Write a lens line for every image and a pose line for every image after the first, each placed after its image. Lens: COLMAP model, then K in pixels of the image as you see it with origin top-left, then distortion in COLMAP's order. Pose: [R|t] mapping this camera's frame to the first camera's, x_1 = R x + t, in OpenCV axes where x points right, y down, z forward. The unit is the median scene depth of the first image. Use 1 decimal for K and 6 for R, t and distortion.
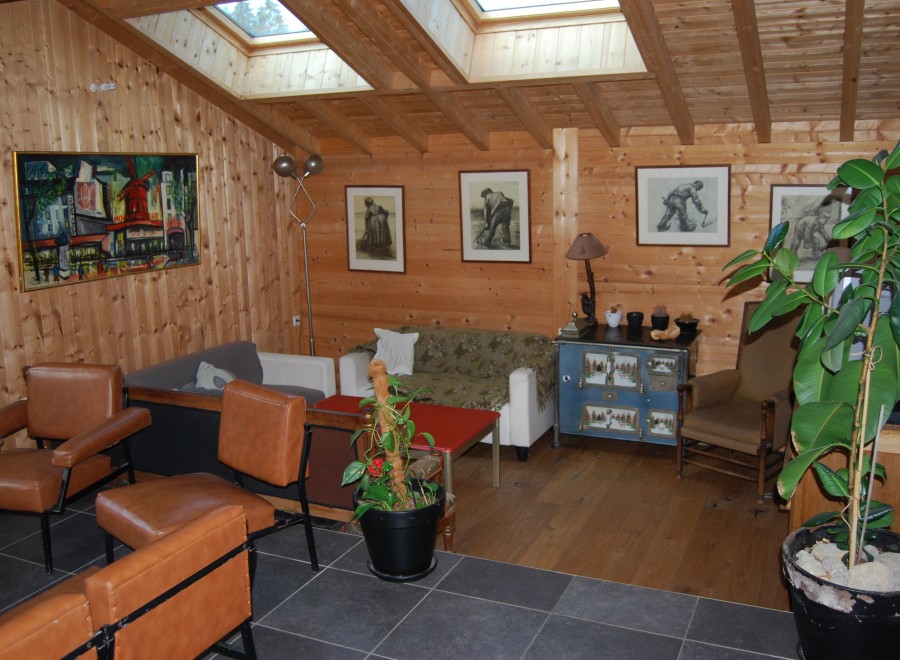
lens RADIAL K [[861.3, 0, 450.0], [0, 861.3, 330.0], [0, 0, 1]] dist [-0.105021, 0.007659]
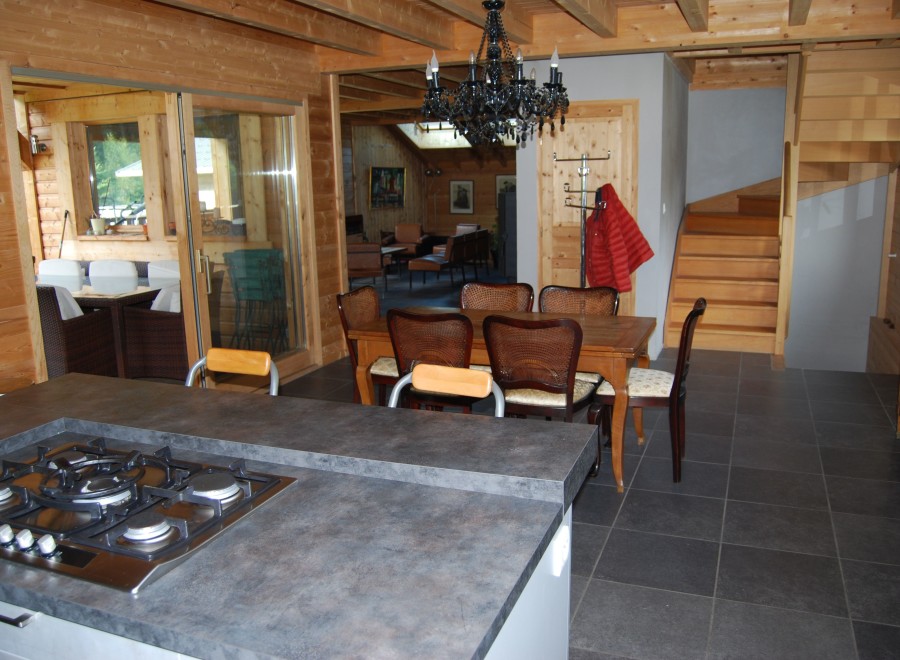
lens RADIAL K [[769.4, 0, 450.0], [0, 769.4, 330.0], [0, 0, 1]] dist [-0.117942, 0.001437]
pose [[0.999233, -0.006241, 0.038657, -0.250829], [0.005849, 0.999930, 0.010250, 0.305304], [-0.038718, -0.010016, 0.999200, -1.545454]]
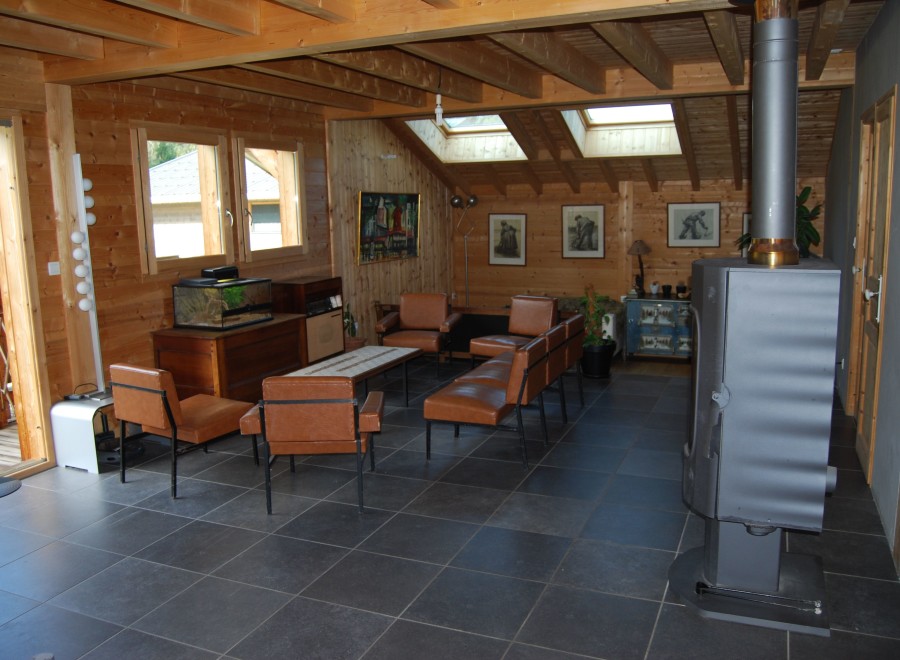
lens RADIAL K [[769.4, 0, 450.0], [0, 769.4, 330.0], [0, 0, 1]] dist [-0.117942, 0.001437]
pose [[0.999838, -0.001914, 0.017882, -0.263890], [0.002399, 0.999628, -0.027153, 0.115680], [-0.017823, 0.027191, 0.999471, -0.568268]]
